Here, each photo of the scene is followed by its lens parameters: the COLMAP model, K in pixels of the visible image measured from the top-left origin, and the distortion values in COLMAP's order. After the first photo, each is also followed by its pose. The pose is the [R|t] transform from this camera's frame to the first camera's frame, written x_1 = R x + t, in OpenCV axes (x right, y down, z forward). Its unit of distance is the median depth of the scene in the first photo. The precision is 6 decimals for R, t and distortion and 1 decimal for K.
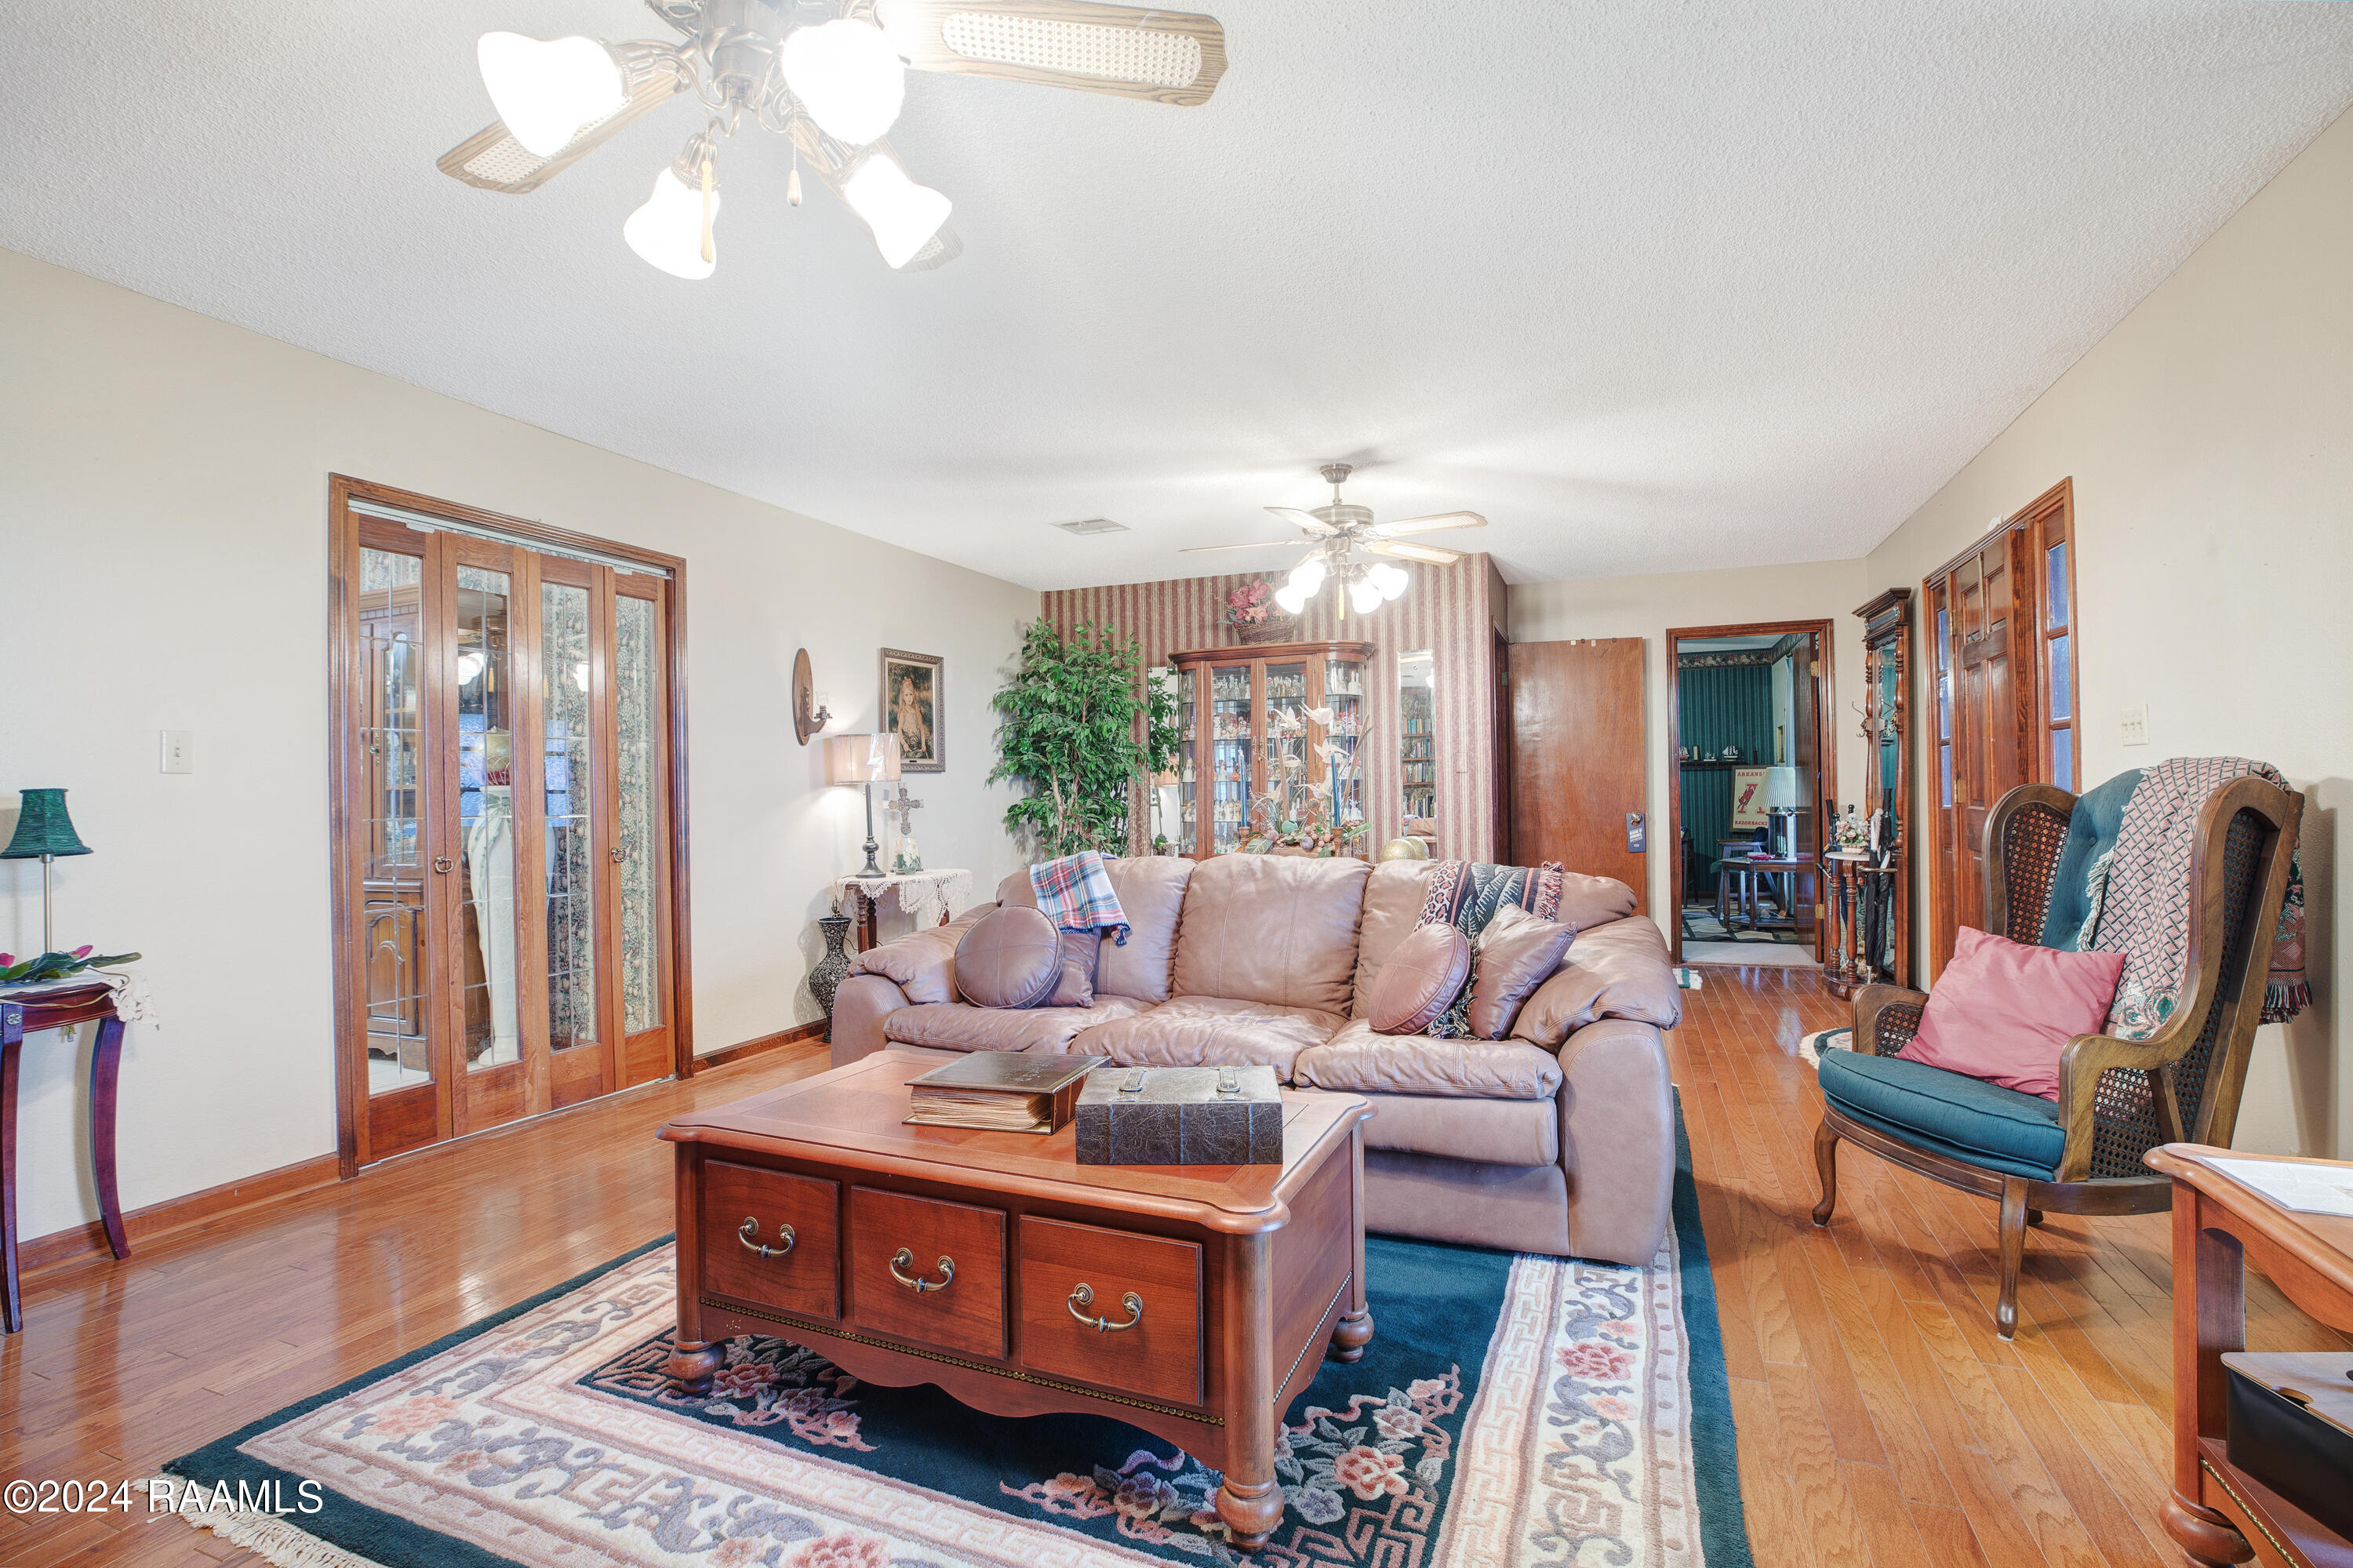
lens RADIAL K [[1087.3, 0, 1185.3], [0, 1087.3, 786.2], [0, 0, 1]] dist [-0.024130, -0.000201]
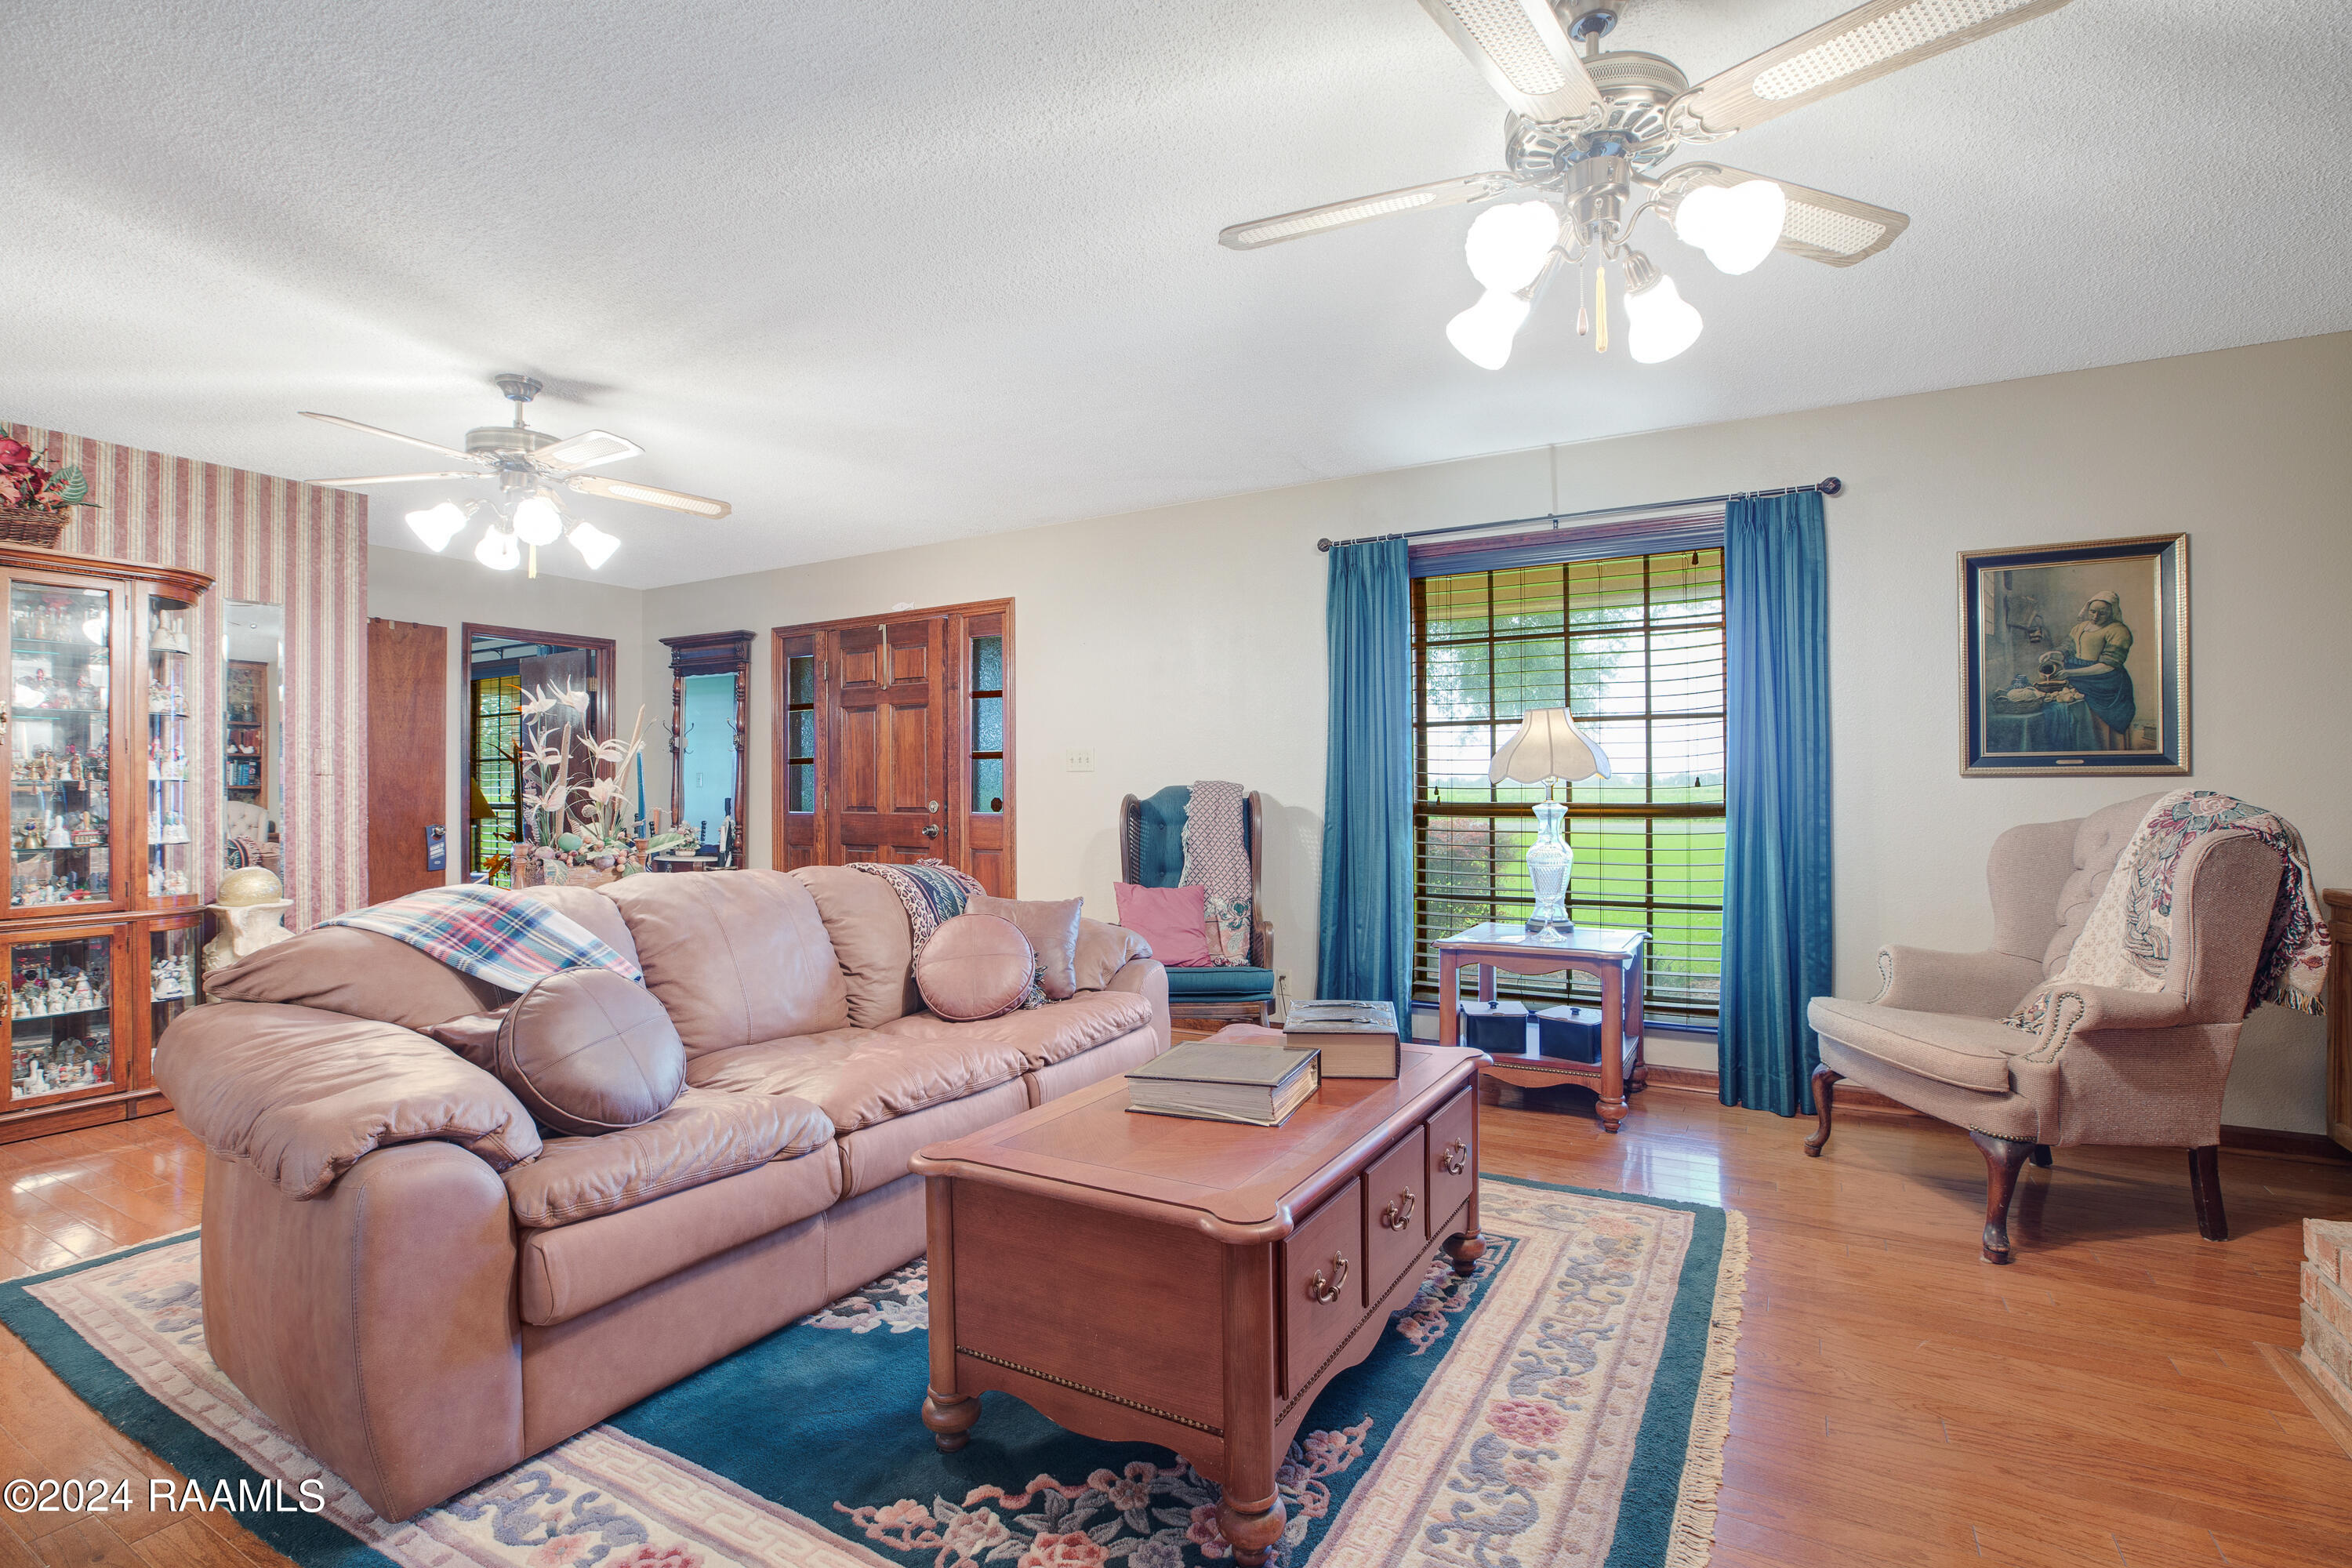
lens RADIAL K [[1086.8, 0, 1190.7], [0, 1086.8, 784.4], [0, 0, 1]] dist [-0.024130, -0.000201]
pose [[0.126439, 0.015638, 0.991851, -0.975669], [-0.000977, 0.999877, -0.015640, 0.011619], [-0.991974, 0.001008, 0.126439, 0.744748]]
